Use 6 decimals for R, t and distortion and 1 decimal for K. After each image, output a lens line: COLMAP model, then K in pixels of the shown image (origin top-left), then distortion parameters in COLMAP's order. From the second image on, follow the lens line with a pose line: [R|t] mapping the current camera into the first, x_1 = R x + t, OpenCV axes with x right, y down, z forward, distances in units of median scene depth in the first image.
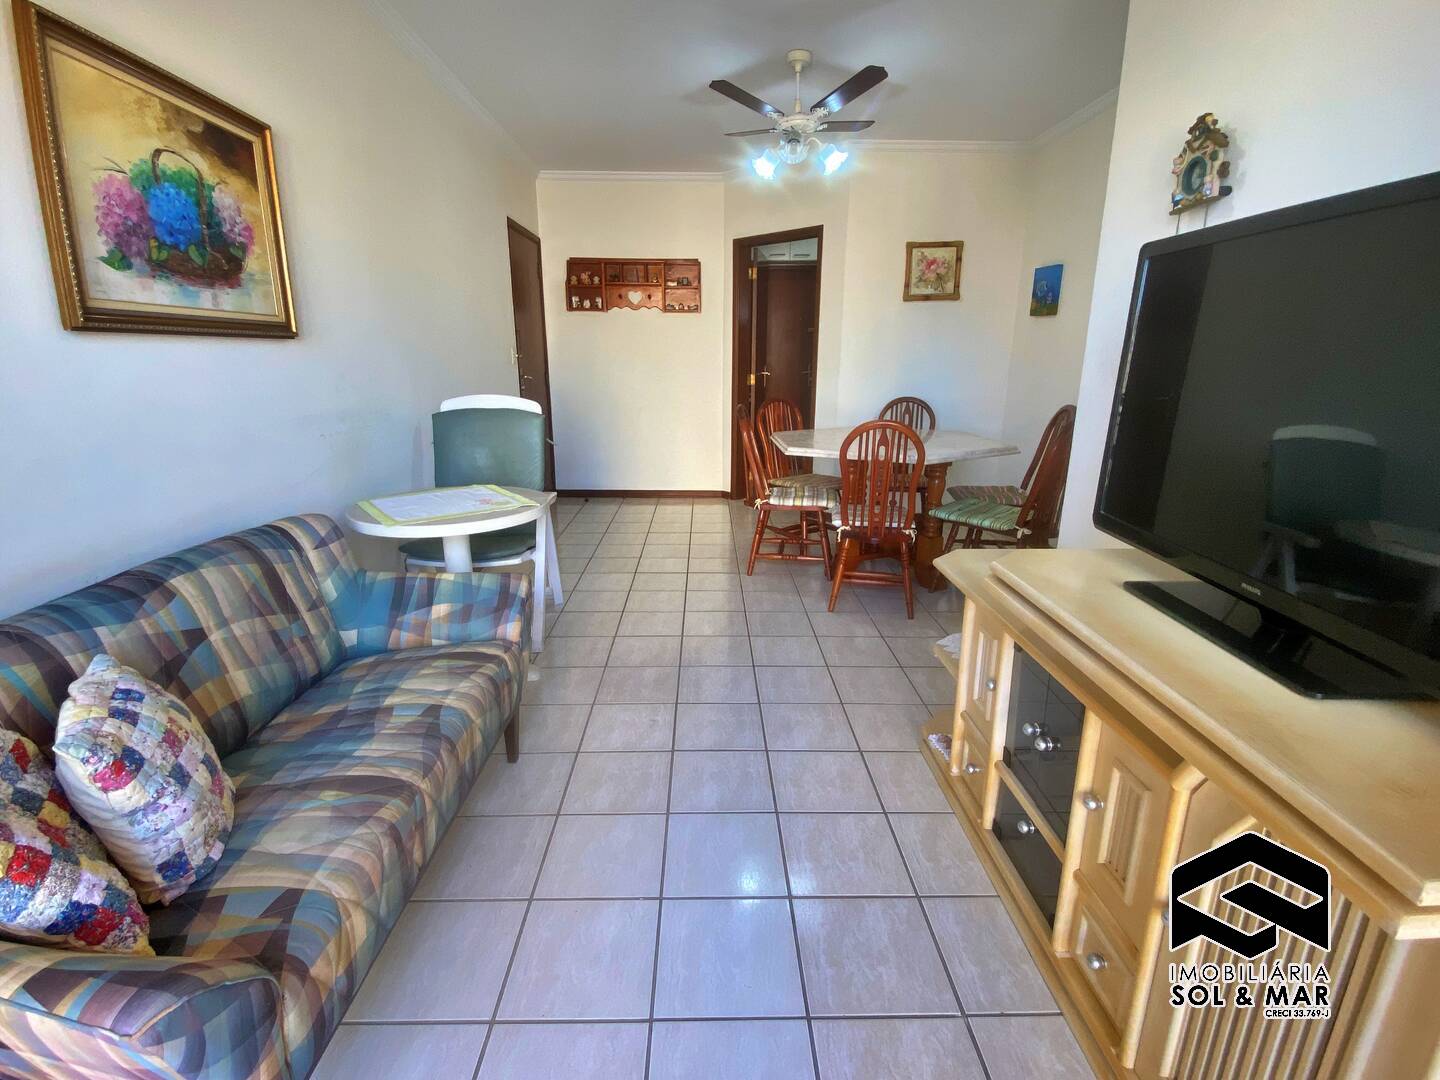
lens RADIAL K [[684.5, 0, 719.8], [0, 684.5, 528.6], [0, 0, 1]] dist [0.032374, -0.026927]
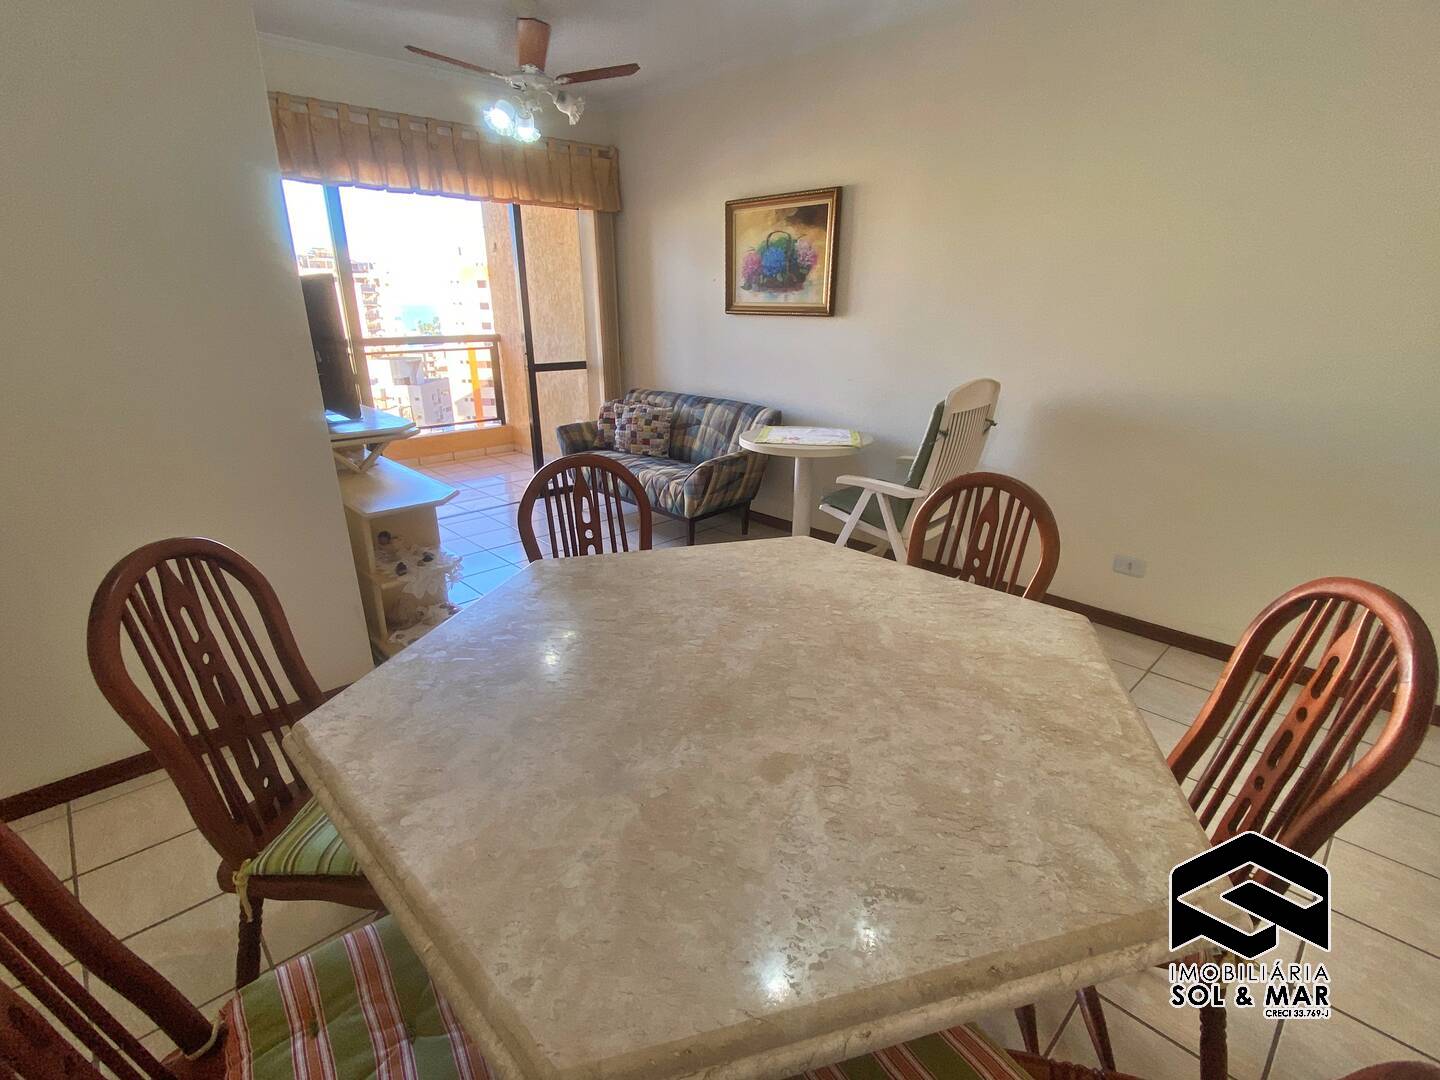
lens RADIAL K [[703.1, 0, 720.0], [0, 703.1, 540.0], [0, 0, 1]] dist [0.054847, -0.033707]
pose [[-0.738543, 0.216966, -0.638342, 0.999777], [-0.167987, 0.857725, 0.485889, -0.747727], [0.652943, 0.466083, -0.597019, 2.625224]]
